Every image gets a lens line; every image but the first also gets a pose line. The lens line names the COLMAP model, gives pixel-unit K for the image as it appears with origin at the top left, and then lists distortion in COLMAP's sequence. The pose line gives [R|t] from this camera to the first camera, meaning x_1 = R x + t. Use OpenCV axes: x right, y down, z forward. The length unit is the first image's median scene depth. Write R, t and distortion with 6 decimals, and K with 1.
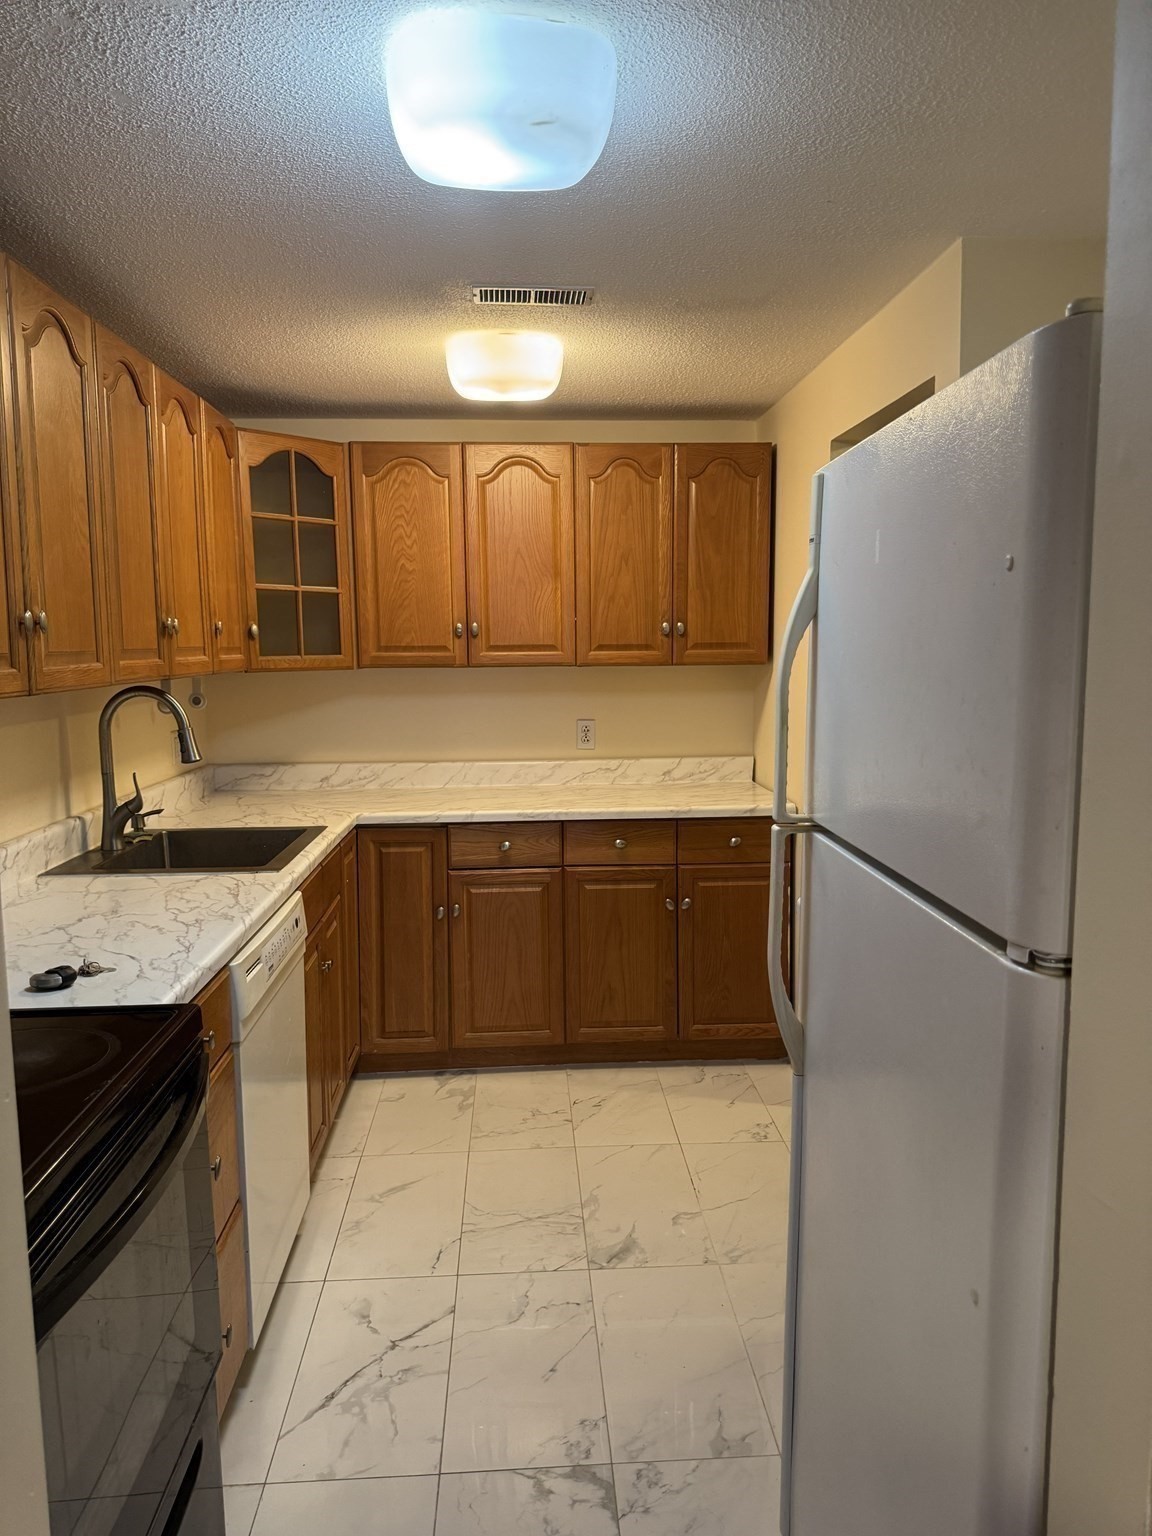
lens RADIAL K [[1067.3, 0, 576.0], [0, 1067.3, 768.0], [0, 0, 1]] dist [0.000643, -0.000487]
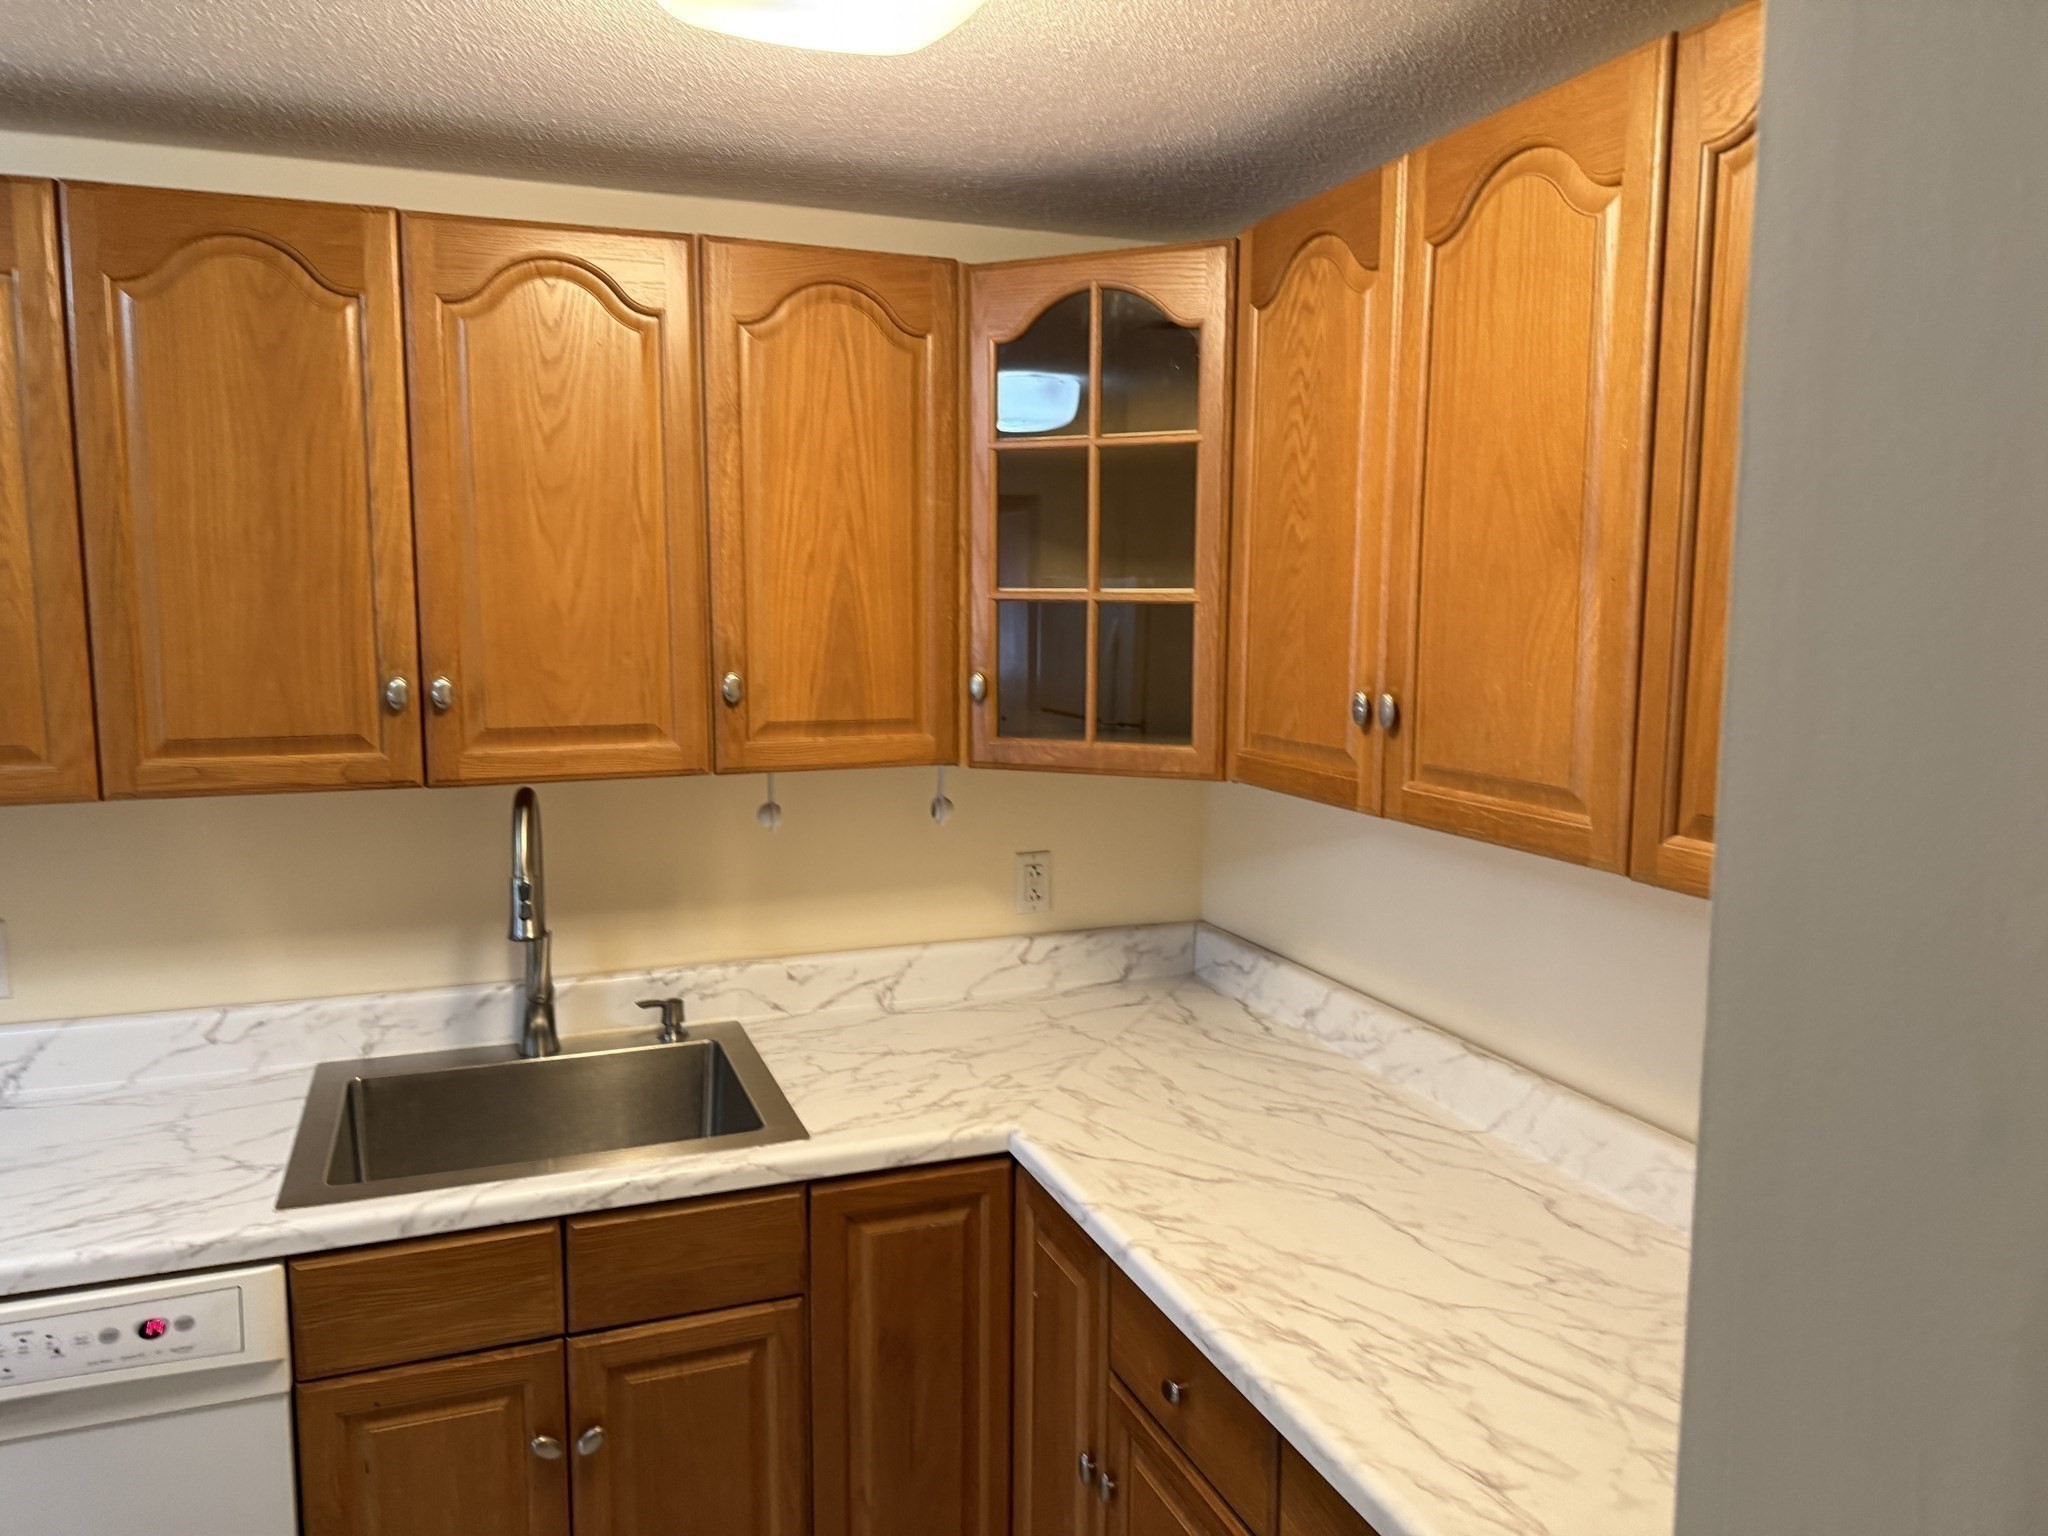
lens RADIAL K [[1433.4, 0, 1019.9], [0, 1433.4, 741.5], [0, 0, 1]] dist [0.087433, 0.000234]
pose [[0.298749, 0.107129, -0.948300, 0.304112], [-0.116959, 0.990299, 0.075027, -0.142600], [0.947137, 0.088498, 0.308381, 0.758503]]
